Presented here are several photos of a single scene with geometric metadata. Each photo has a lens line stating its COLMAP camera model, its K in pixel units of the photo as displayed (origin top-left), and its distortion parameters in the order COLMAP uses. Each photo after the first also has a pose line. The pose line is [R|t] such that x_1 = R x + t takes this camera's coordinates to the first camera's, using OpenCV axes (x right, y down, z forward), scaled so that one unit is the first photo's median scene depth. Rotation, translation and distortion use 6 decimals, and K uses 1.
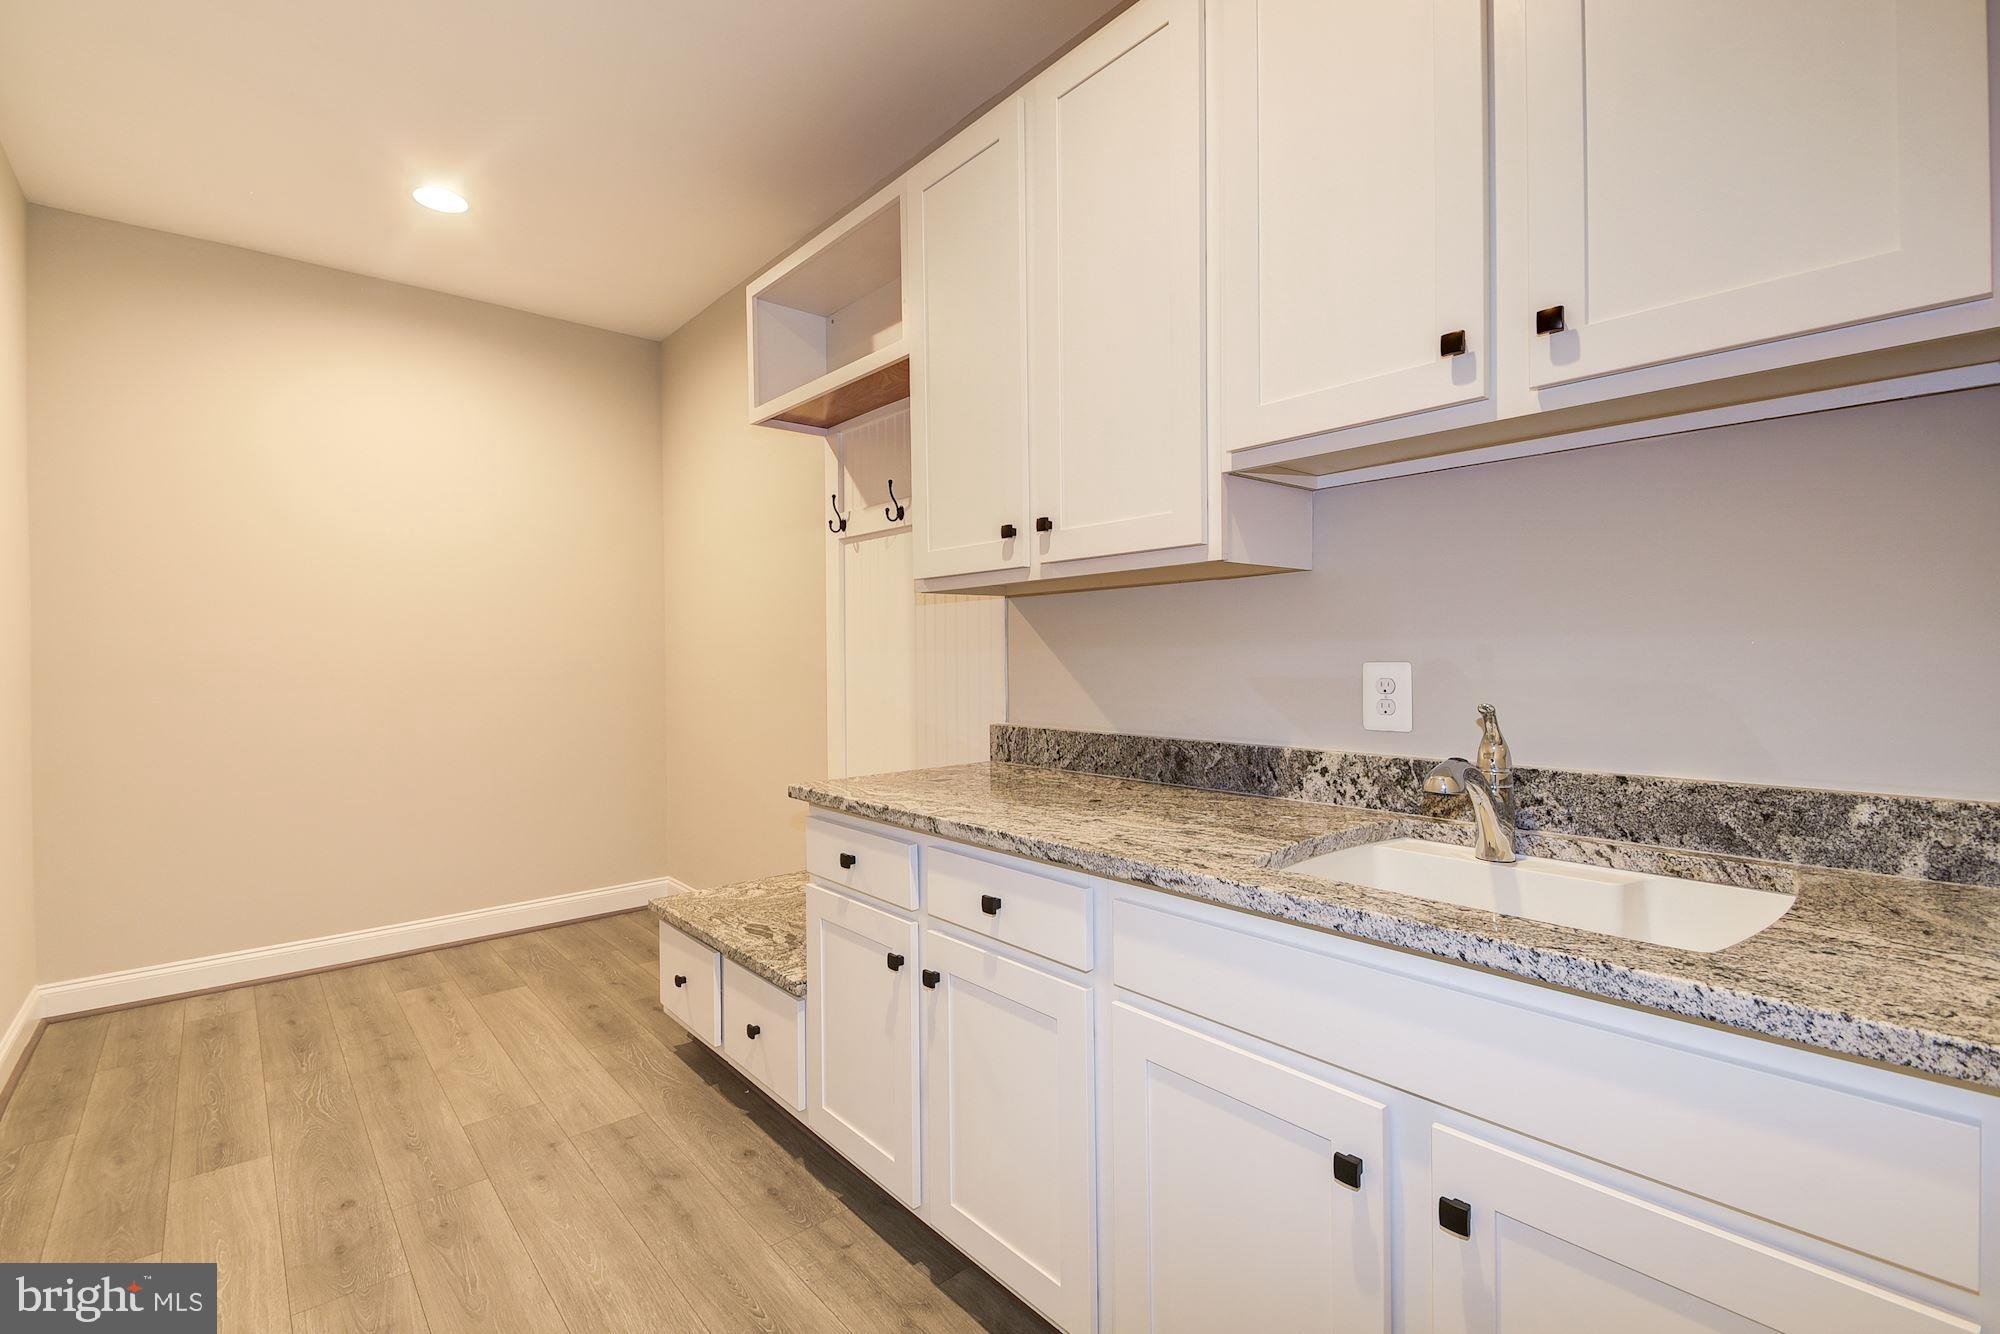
lens RADIAL K [[889.6, 0, 983.1], [0, 889.6, 662.7], [0, 0, 1]] dist [0.007083, -0.001655]
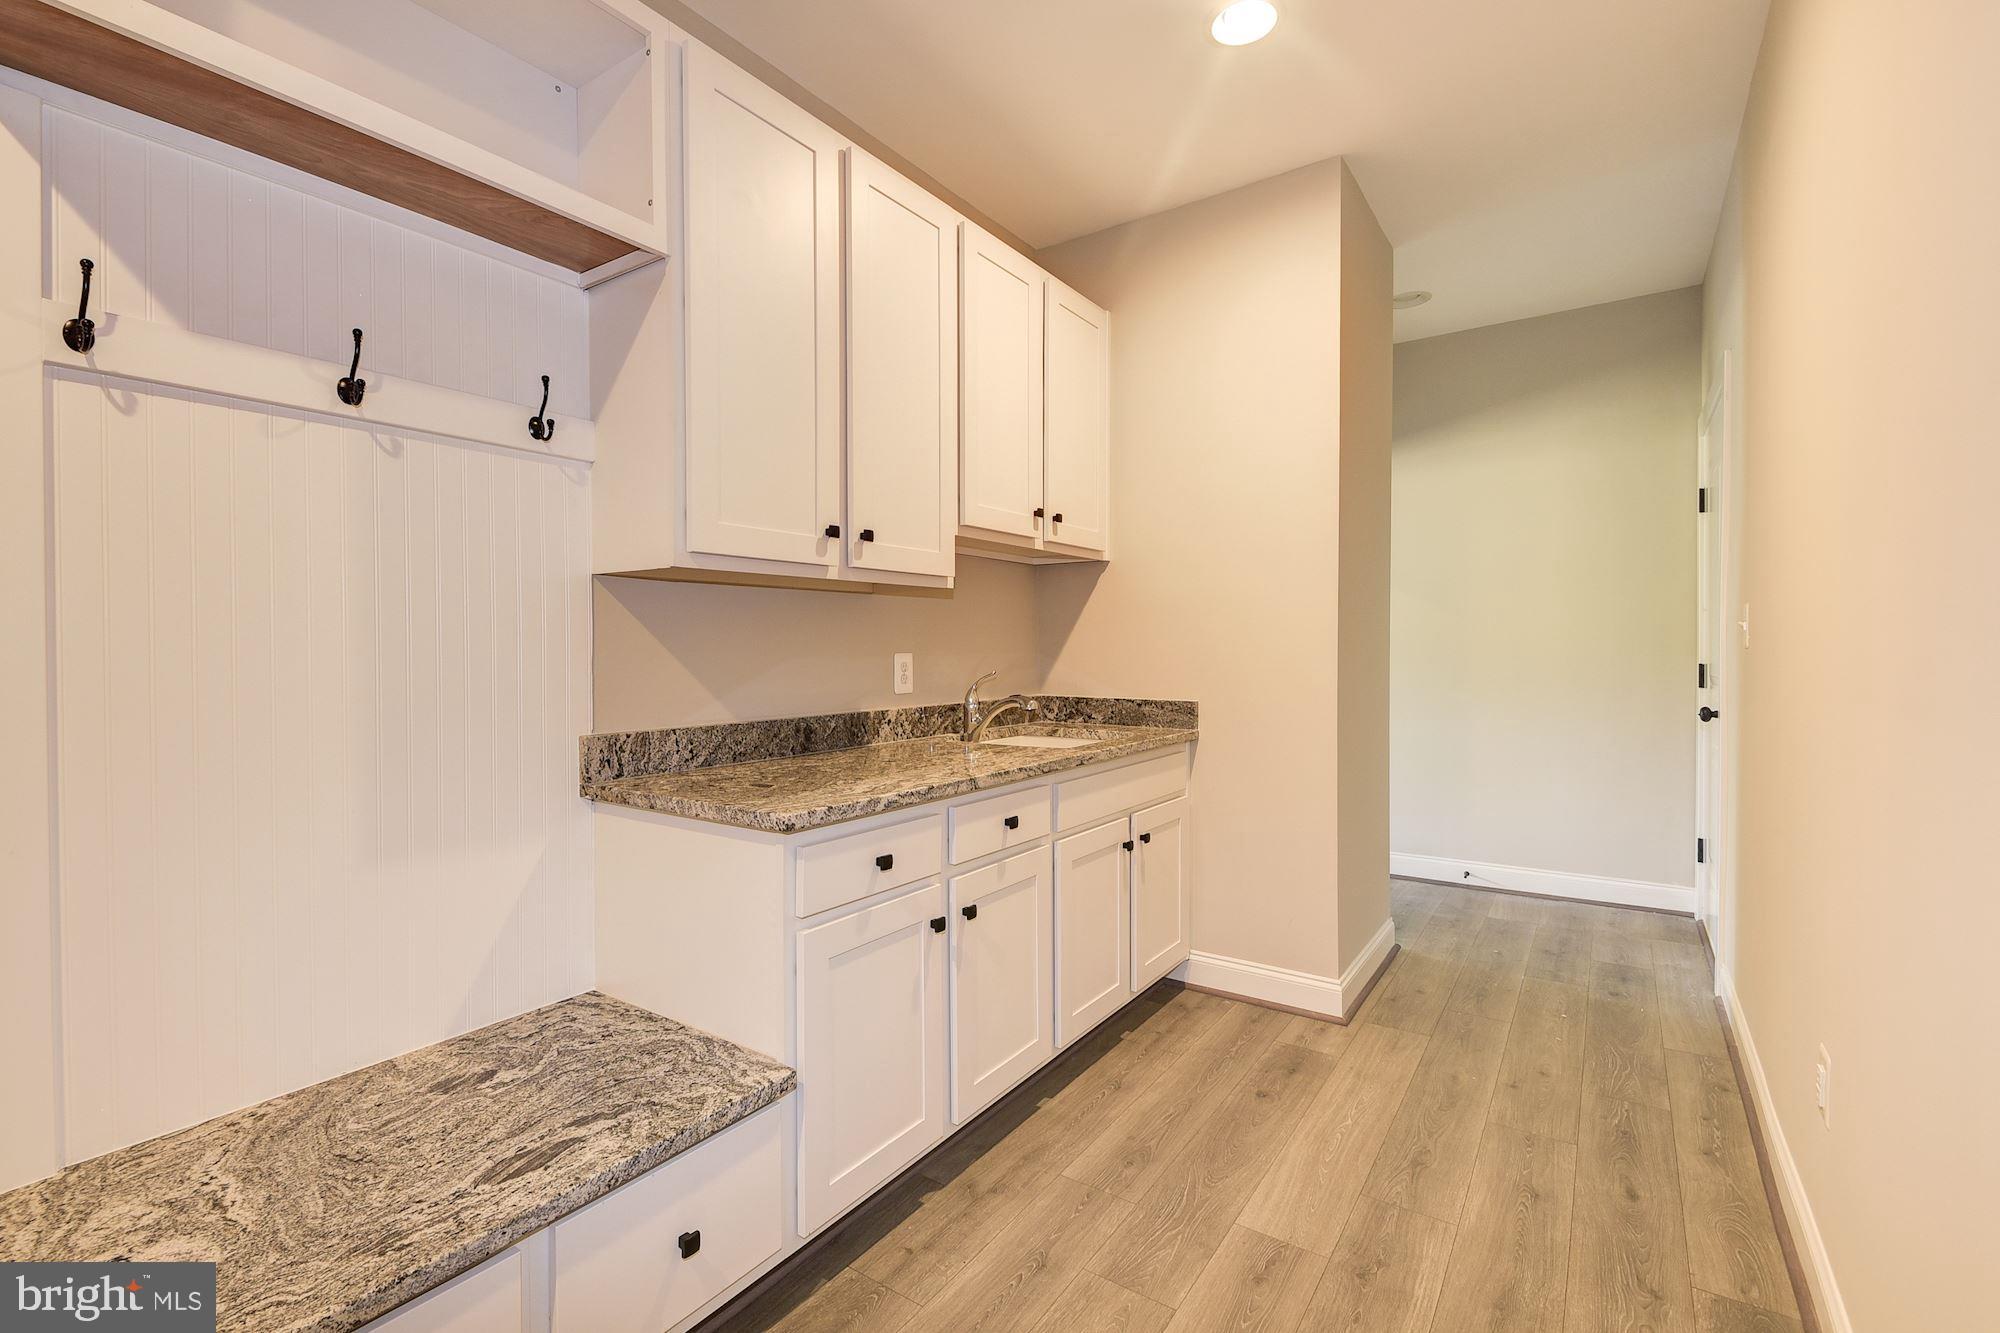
lens RADIAL K [[889.6, 0, 985.1], [0, 889.6, 657.5], [0, 0, 1]] dist [0.007083, -0.001655]
pose [[-0.255752, -0.000546, 0.966742, -1.047690], [0.014494, 0.999885, 0.004399, 0.002172], [-0.966634, 0.015137, -0.255715, 1.087673]]
